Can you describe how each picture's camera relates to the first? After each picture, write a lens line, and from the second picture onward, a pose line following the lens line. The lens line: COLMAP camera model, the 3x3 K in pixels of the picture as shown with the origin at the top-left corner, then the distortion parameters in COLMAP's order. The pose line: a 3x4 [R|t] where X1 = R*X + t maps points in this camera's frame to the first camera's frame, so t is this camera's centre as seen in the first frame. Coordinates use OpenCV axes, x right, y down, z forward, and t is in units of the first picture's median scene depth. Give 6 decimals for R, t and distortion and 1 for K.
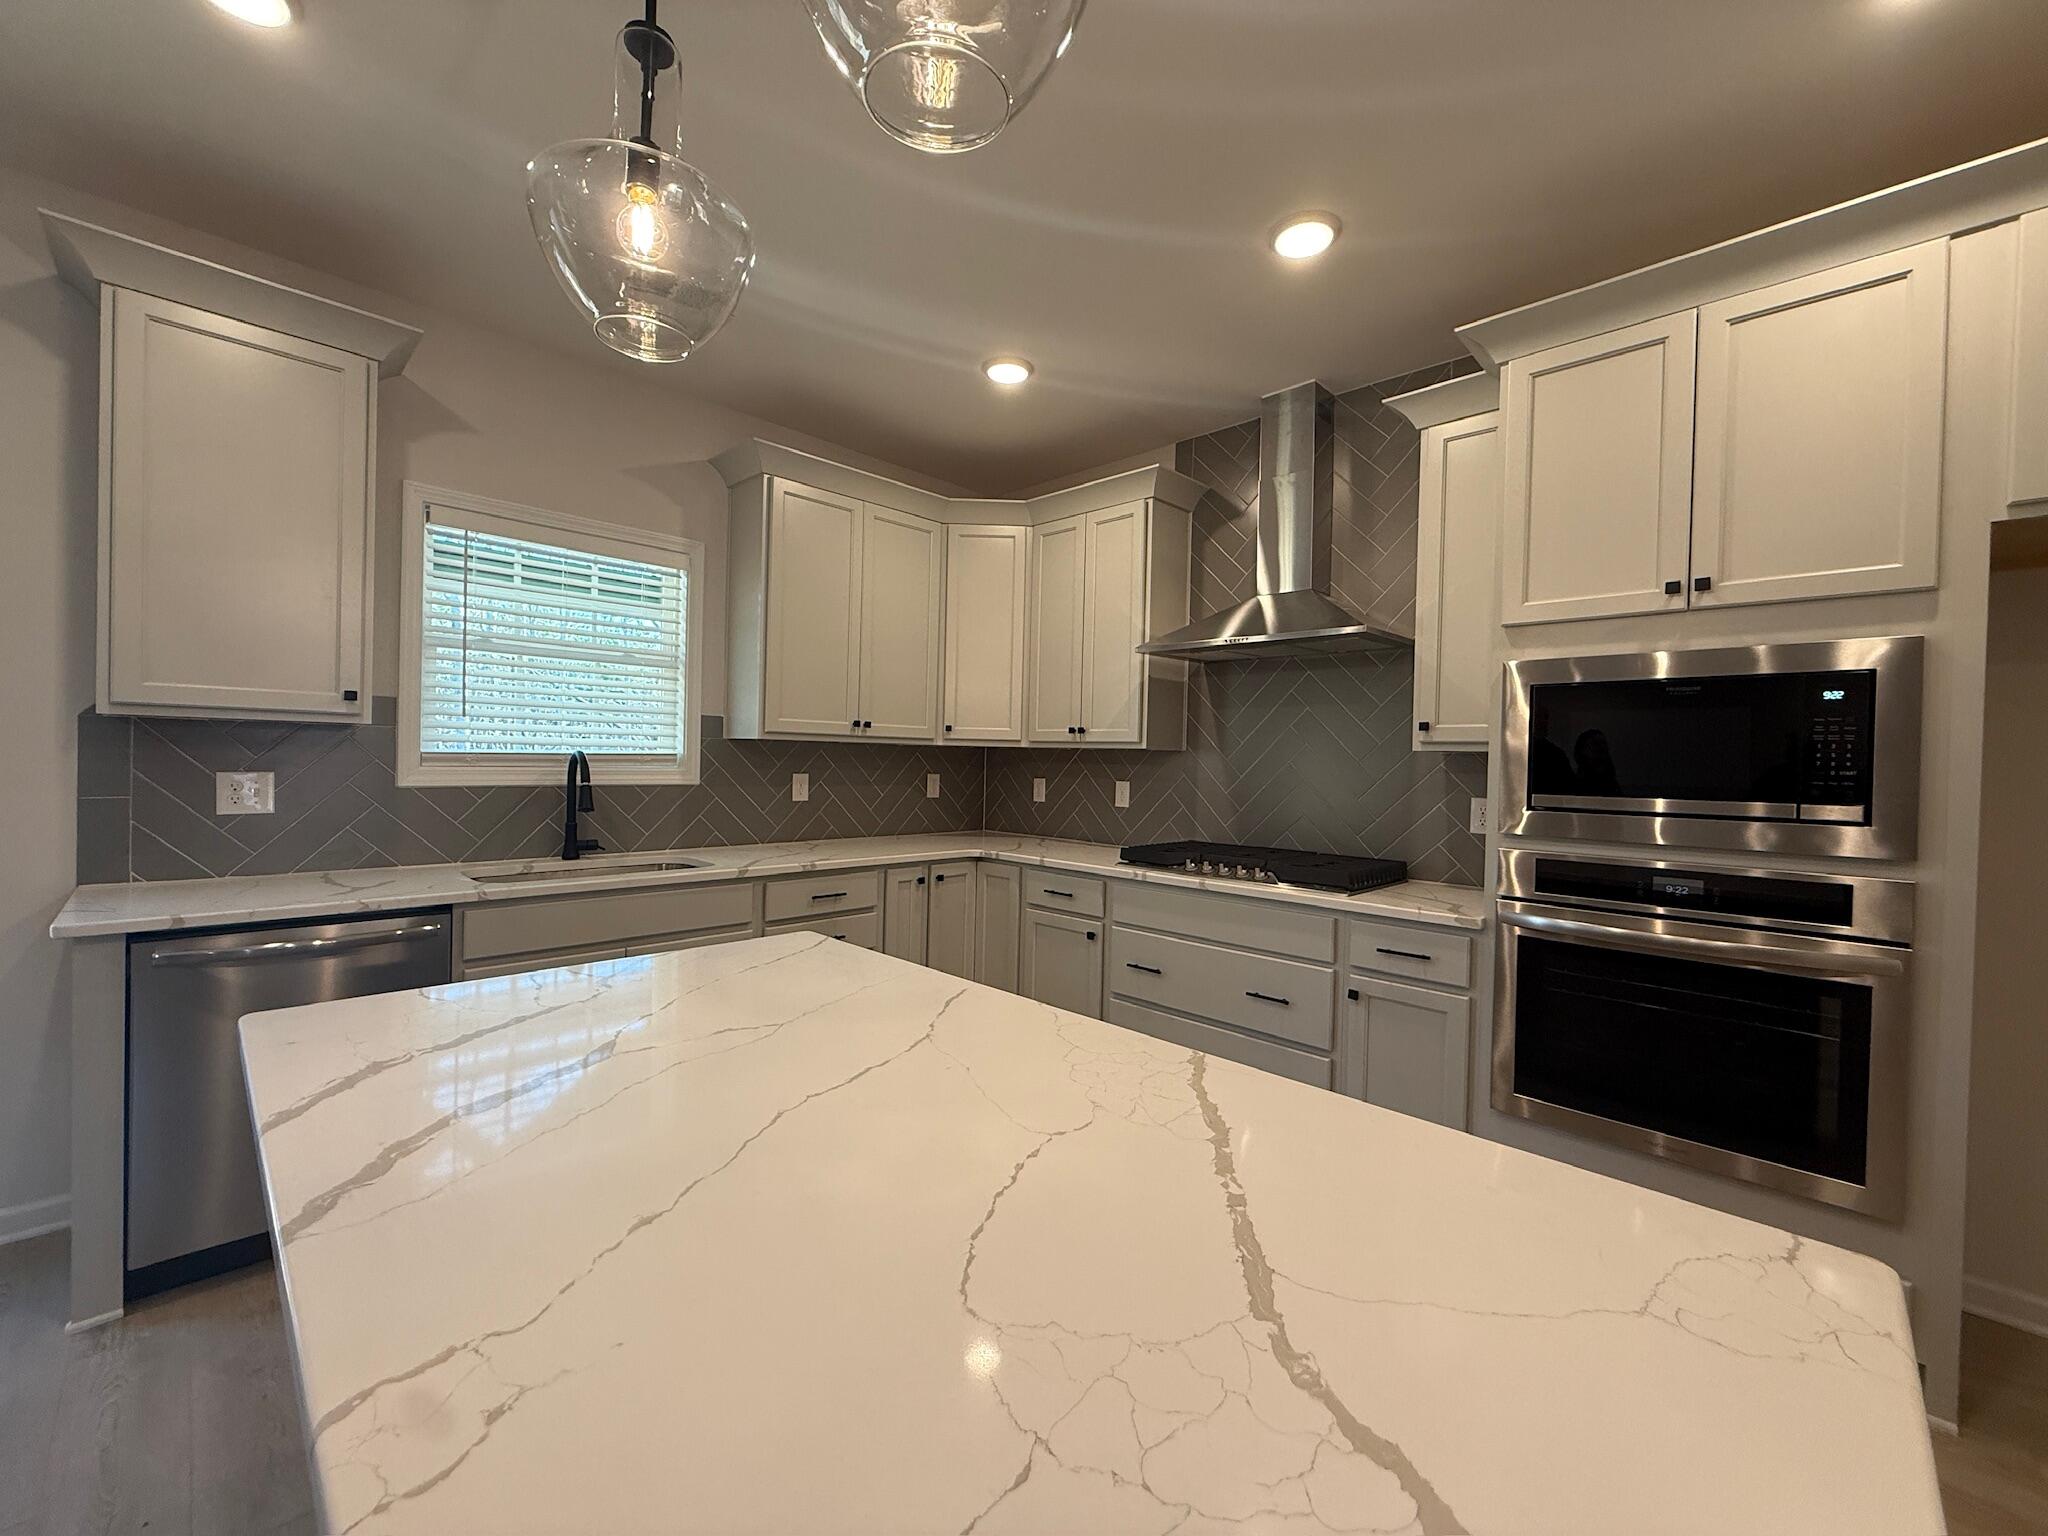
lens RADIAL K [[817.7, 0, 1022.1], [0, 817.7, 771.1], [0, 0, 1]] dist [-0.000045, -0.000048]
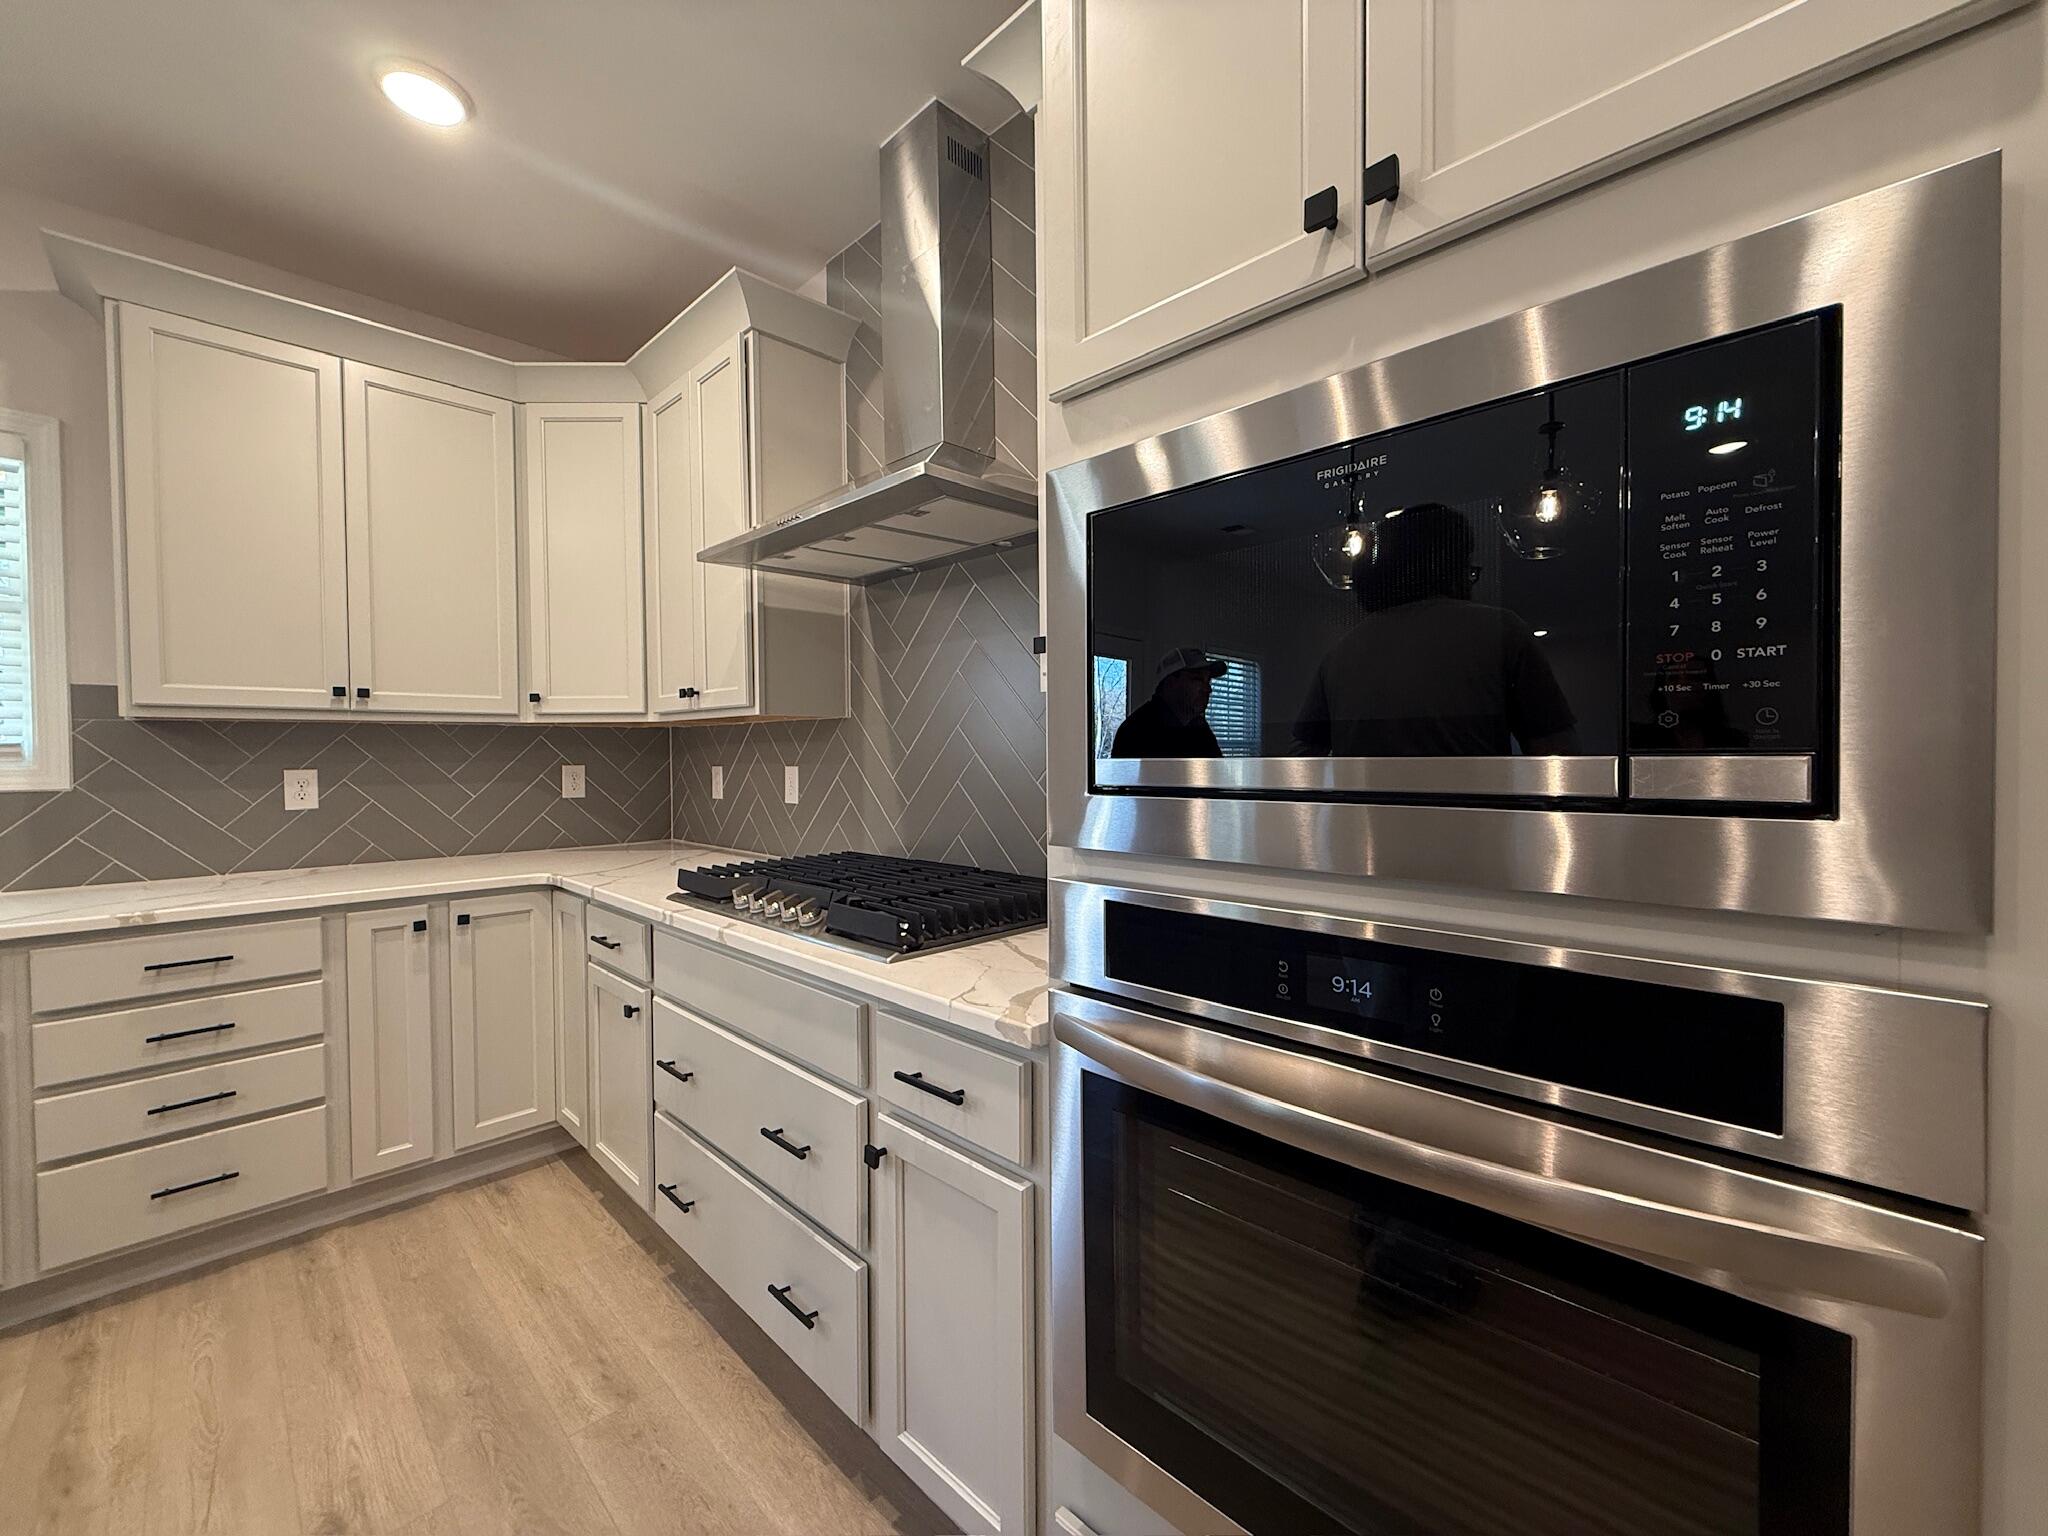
lens RADIAL K [[817.7, 0, 1024.6], [0, 817.7, 769.2], [0, 0, 1]] dist [-0.000045, -0.000048]
pose [[0.999517, -0.030692, -0.004848, 0.415024], [0.030719, 0.999513, 0.005544, 0.021703], [0.004675, -0.005690, 0.999973, 0.390021]]
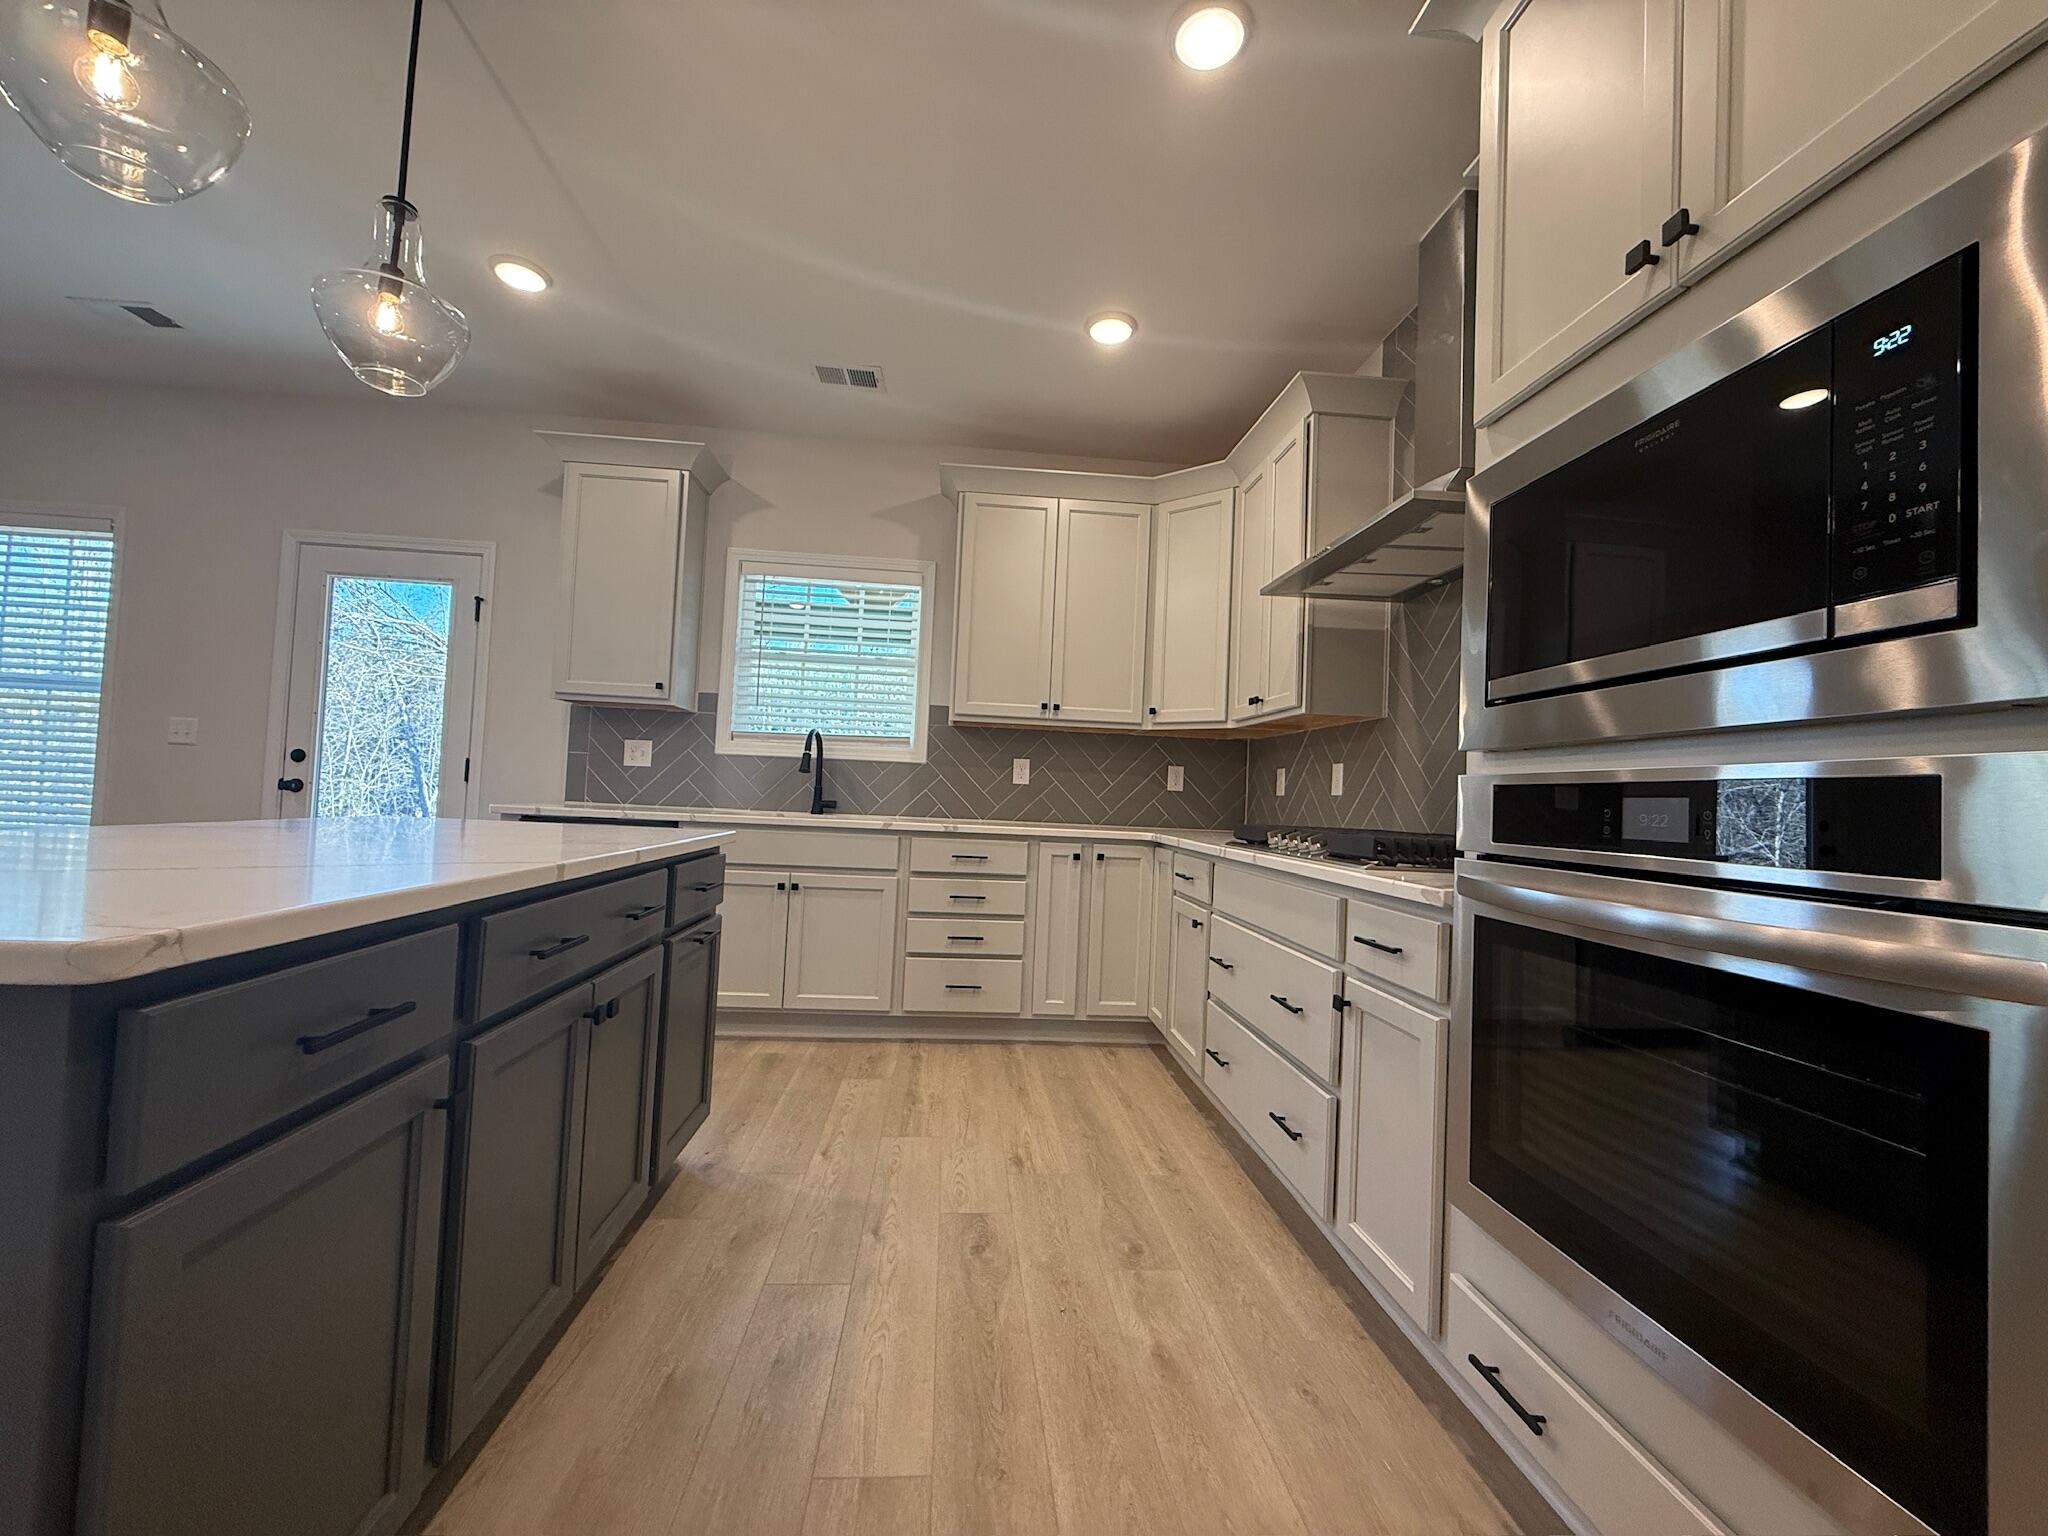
lens RADIAL K [[817.7, 0, 1018.2], [0, 817.7, 770.2], [0, 0, 1]] dist [-0.000045, -0.000048]
pose [[0.753752, -0.010829, -0.657070, 0.535914], [-0.037865, 0.997487, -0.059876, 0.102134], [0.656067, 0.070011, 0.751448, 0.224982]]
